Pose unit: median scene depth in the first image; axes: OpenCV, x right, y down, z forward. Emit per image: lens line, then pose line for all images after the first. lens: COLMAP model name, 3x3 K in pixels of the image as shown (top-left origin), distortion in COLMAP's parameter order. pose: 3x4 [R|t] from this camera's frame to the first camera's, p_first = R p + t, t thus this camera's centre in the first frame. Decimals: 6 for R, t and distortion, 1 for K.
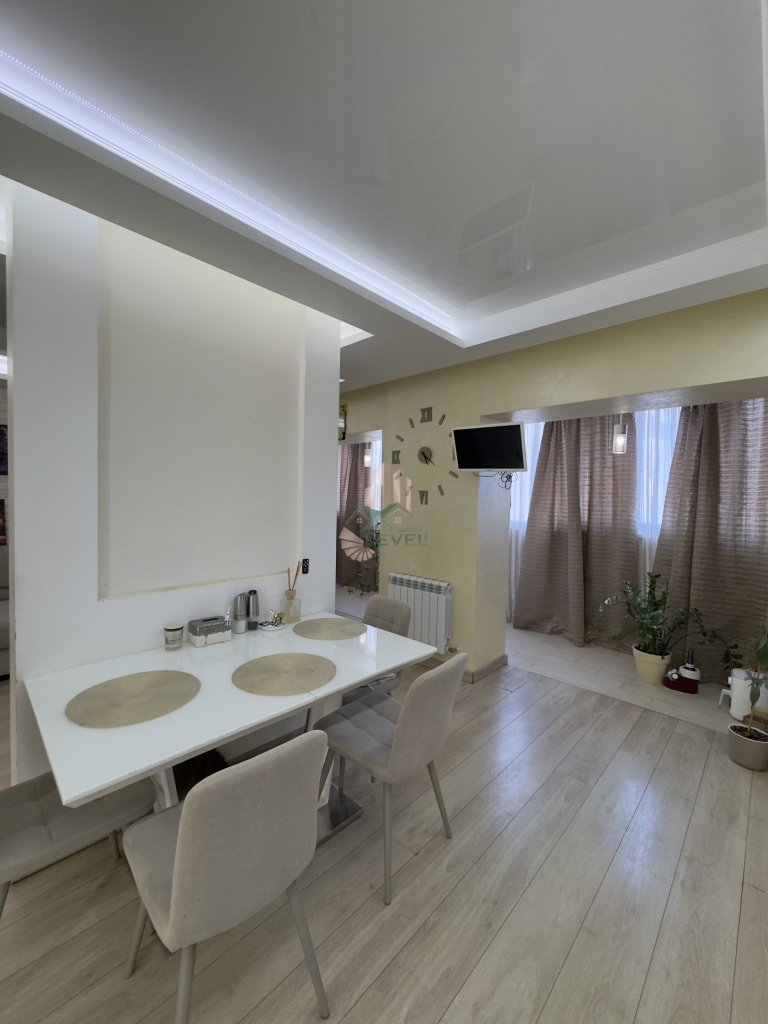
lens RADIAL K [[411.0, 0, 384.0], [0, 411.0, 512.0], [0, 0, 1]] dist [-0.001127, 0.000179]
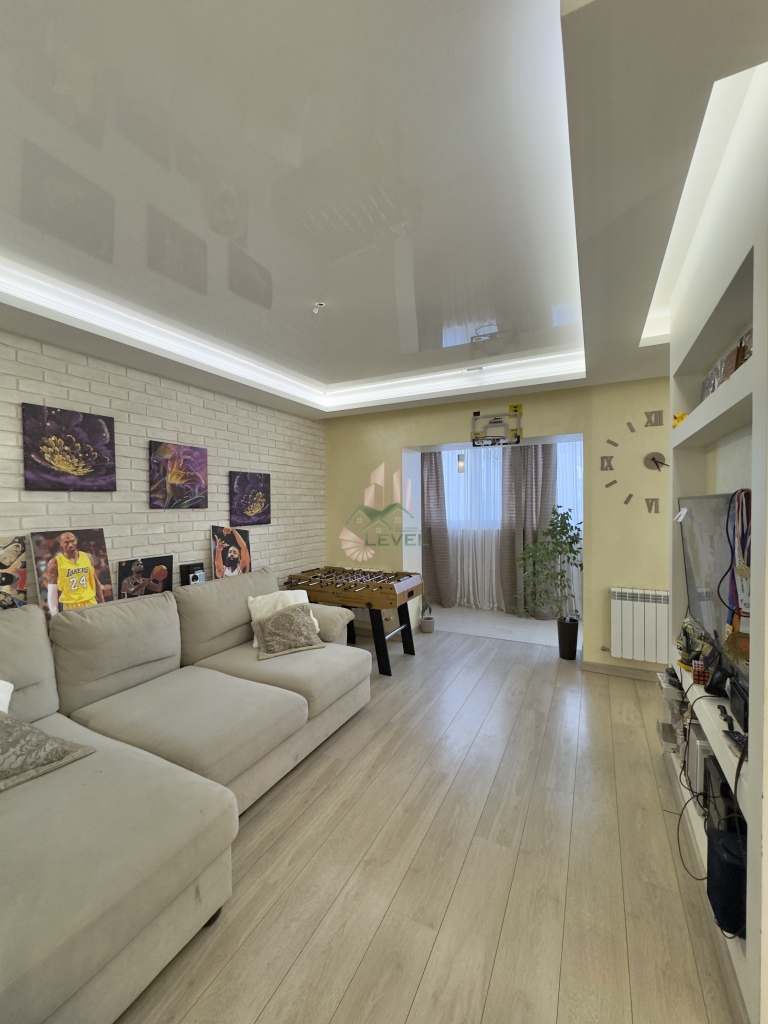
lens RADIAL K [[408.8, 0, 384.0], [0, 408.8, 512.0], [0, 0, 1]] dist [-0.003393, 0.000343]
pose [[0.959164, -0.036501, 0.280485, -0.769196], [0.039818, 0.999188, -0.006136, -0.040253], [-0.280033, 0.017054, 0.959839, 0.274606]]
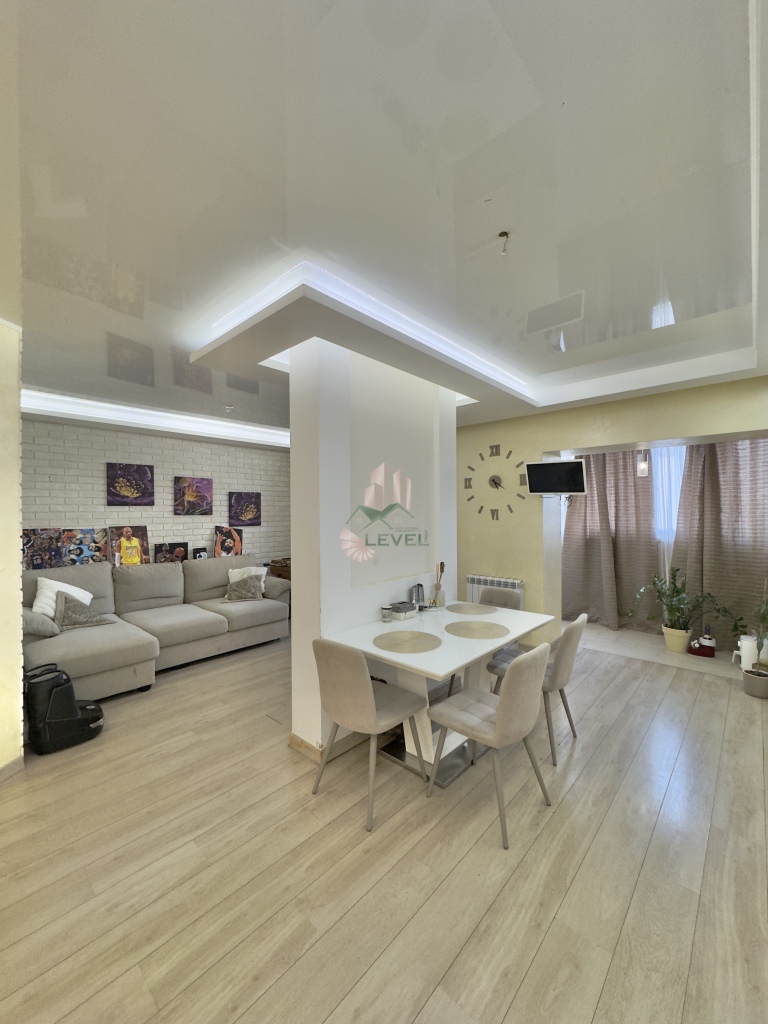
lens RADIAL K [[408.8, 0, 384.0], [0, 408.8, 512.0], [0, 0, 1]] dist [-0.003393, 0.000343]
pose [[0.999293, -0.028783, 0.024169, -0.281897], [0.029598, 0.998982, -0.034054, -0.010297], [-0.023164, 0.034745, 0.999128, -0.268357]]
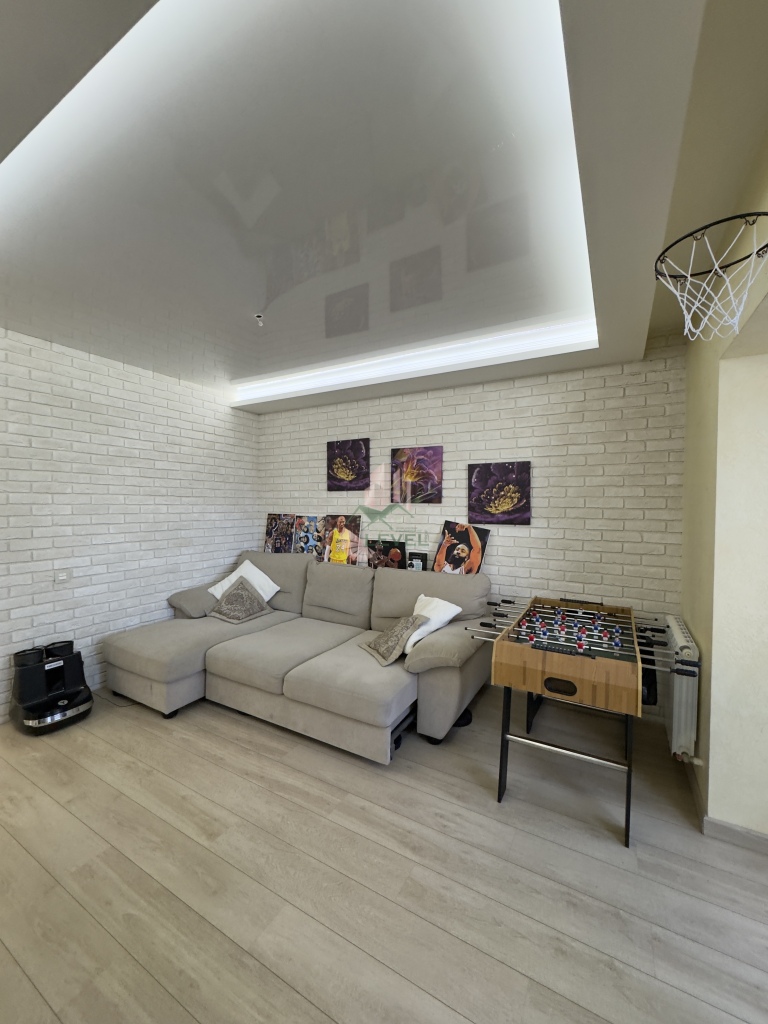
lens RADIAL K [[408.8, 0, 384.0], [0, 408.8, 512.0], [0, 0, 1]] dist [-0.003393, 0.000343]
pose [[0.240377, -0.002160, -0.970677, 0.022518], [-0.034658, 0.999341, -0.010806, -0.034858], [0.970061, 0.036239, 0.240144, 0.929685]]
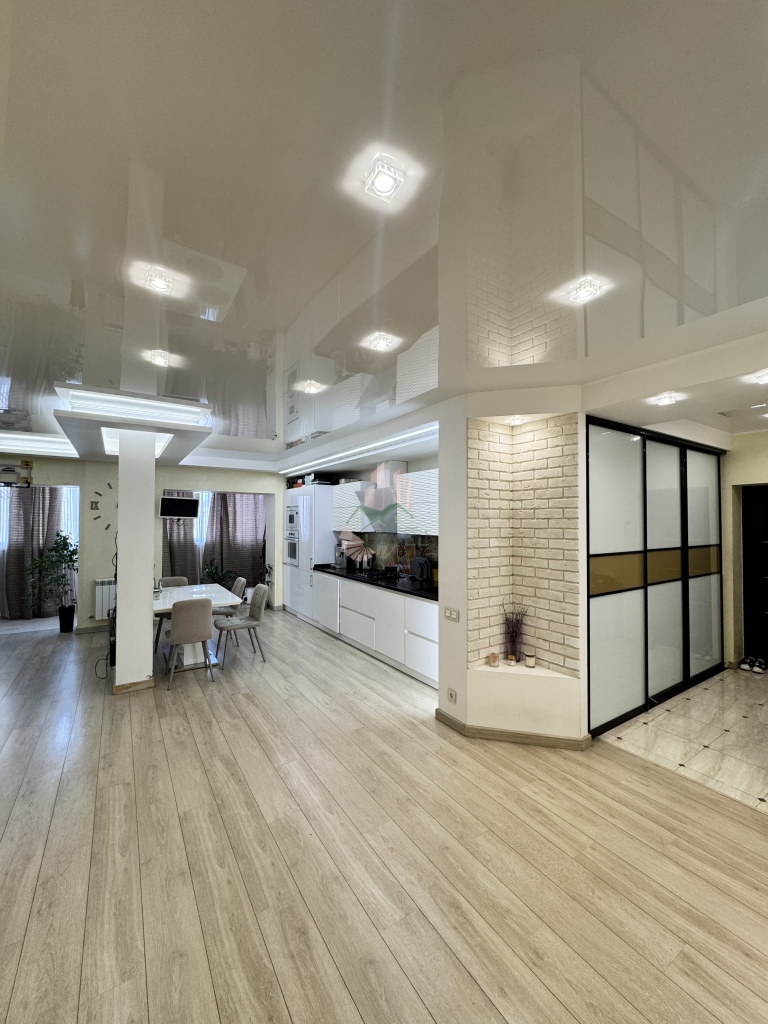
lens RADIAL K [[408.8, 0, 384.0], [0, 408.8, 512.0], [0, 0, 1]] dist [-0.003393, 0.000343]
pose [[0.229365, -0.001999, 0.973338, -1.319149], [0.035161, 0.999362, -0.006233, -0.064646], [-0.972705, 0.035653, 0.229289, -0.457457]]
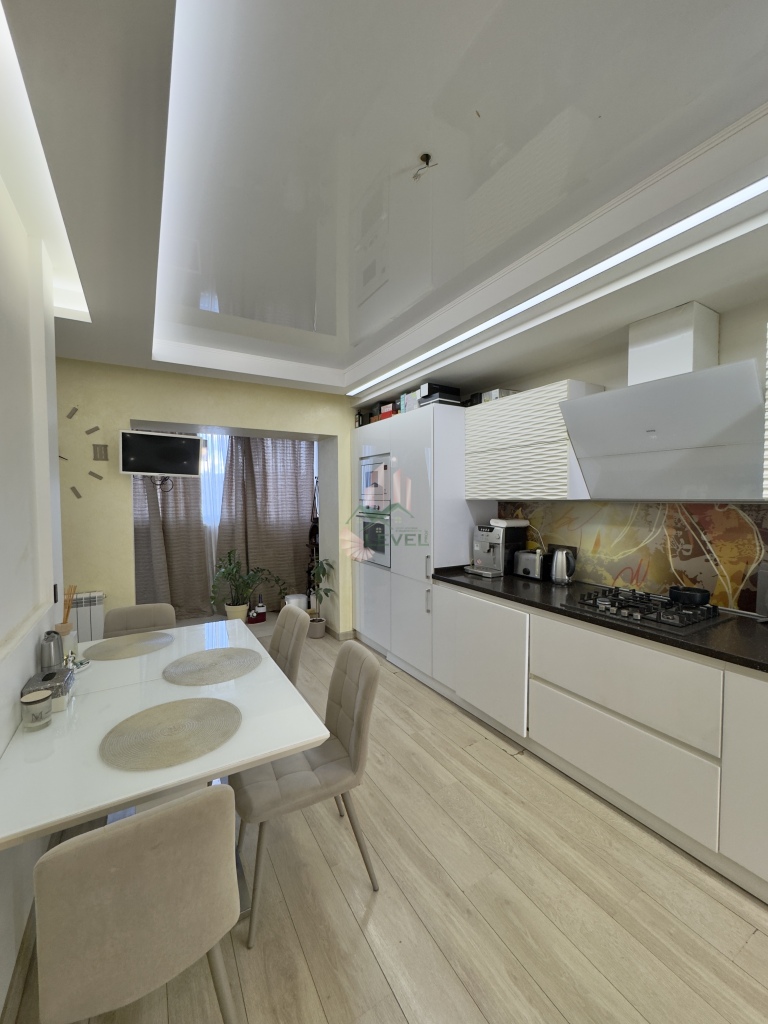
lens RADIAL K [[408.8, 0, 384.0], [0, 408.8, 512.0], [0, 0, 1]] dist [-0.003393, 0.000343]
pose [[0.273576, -0.060016, 0.959976, -0.518897], [0.042971, 0.997818, 0.050136, -0.025824], [-0.960890, 0.027535, 0.275558, 0.111727]]
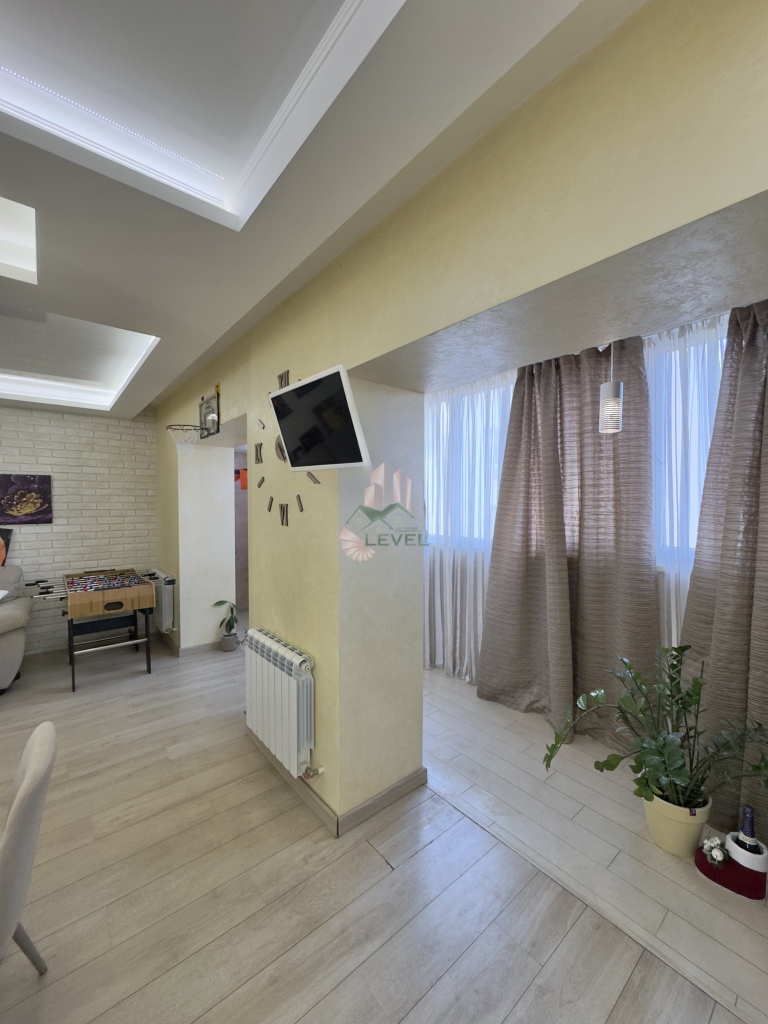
lens RADIAL K [[408.8, 0, 384.0], [0, 408.8, 512.0], [0, 0, 1]] dist [-0.003393, 0.000343]
pose [[0.992916, -0.019681, -0.117173, 0.326038], [0.018788, 0.999785, -0.008717, -0.031670], [0.117319, 0.006454, 0.993073, 0.396837]]
